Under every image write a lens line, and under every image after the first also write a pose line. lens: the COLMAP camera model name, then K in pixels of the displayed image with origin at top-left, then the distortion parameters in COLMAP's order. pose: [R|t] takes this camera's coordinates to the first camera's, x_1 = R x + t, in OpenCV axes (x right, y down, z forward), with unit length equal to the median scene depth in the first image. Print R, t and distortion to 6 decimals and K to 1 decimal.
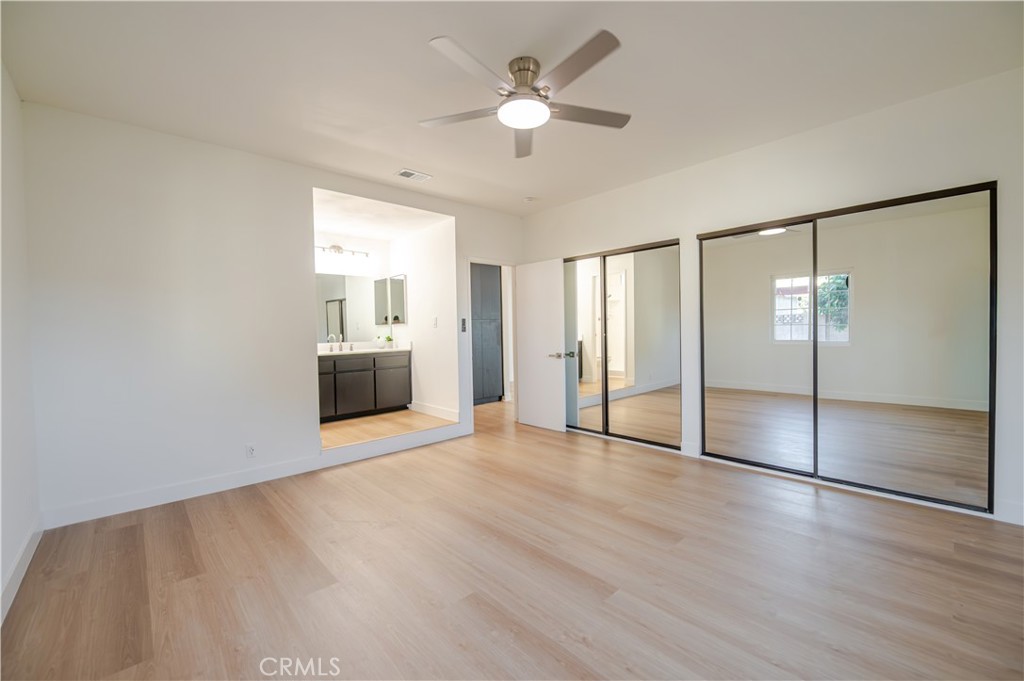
lens RADIAL K [[414.8, 0, 514.1], [0, 414.8, 344.3], [0, 0, 1]] dist [-0.007937, -0.000674]
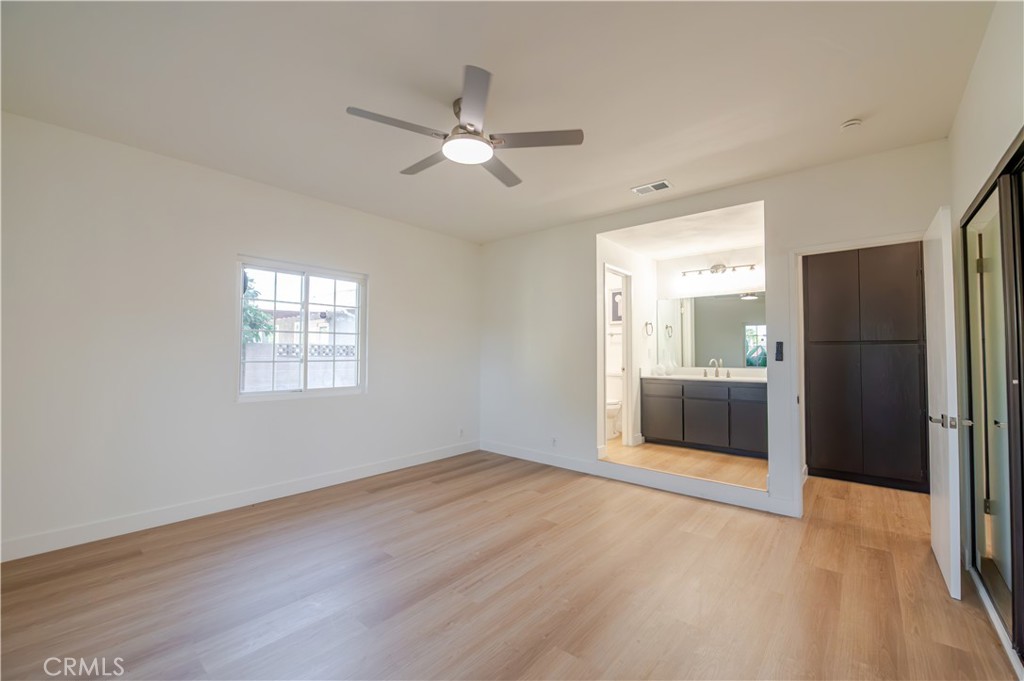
lens RADIAL K [[414.8, 0, 507.8], [0, 414.8, 340.0], [0, 0, 1]] dist [-0.007937, -0.000674]
pose [[0.107492, -0.013290, -0.994117, 0.668625], [-0.043762, 0.998878, -0.018085, -0.042190], [0.993242, 0.045449, 0.106789, 0.633368]]
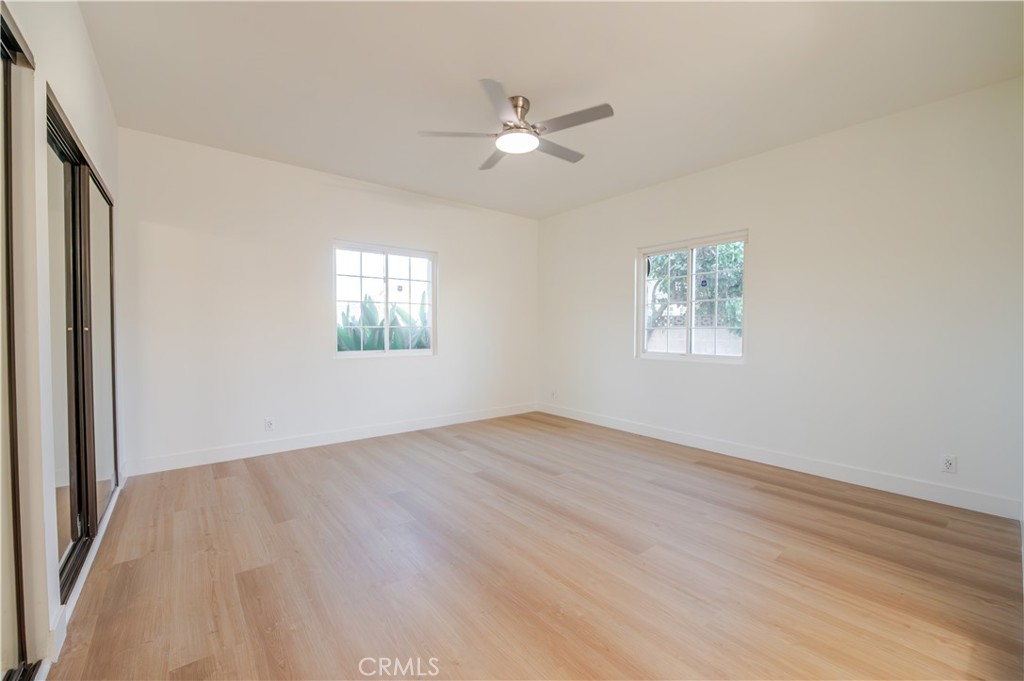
lens RADIAL K [[414.8, 0, 515.3], [0, 414.8, 338.3], [0, 0, 1]] dist [-0.007937, -0.000674]
pose [[-0.997887, 0.016578, 0.062820, -0.025828], [0.020388, 0.997960, 0.060506, -0.037212], [-0.061689, 0.061659, -0.996189, 1.420681]]
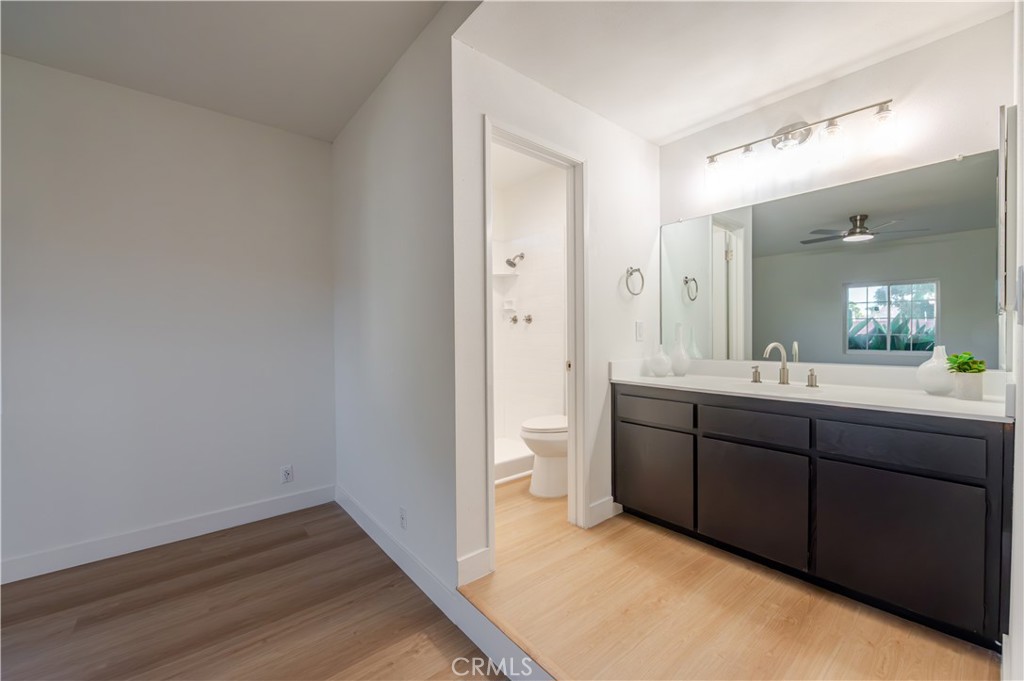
lens RADIAL K [[406.3, 0, 510.7], [0, 406.3, 341.1], [0, 0, 1]] dist [-0.009295, -0.000818]
pose [[-0.056848, 0.036616, -0.997711, -0.015506], [-0.029356, 0.998834, 0.038330, -0.047691], [0.997951, 0.031468, -0.055707, 1.108638]]
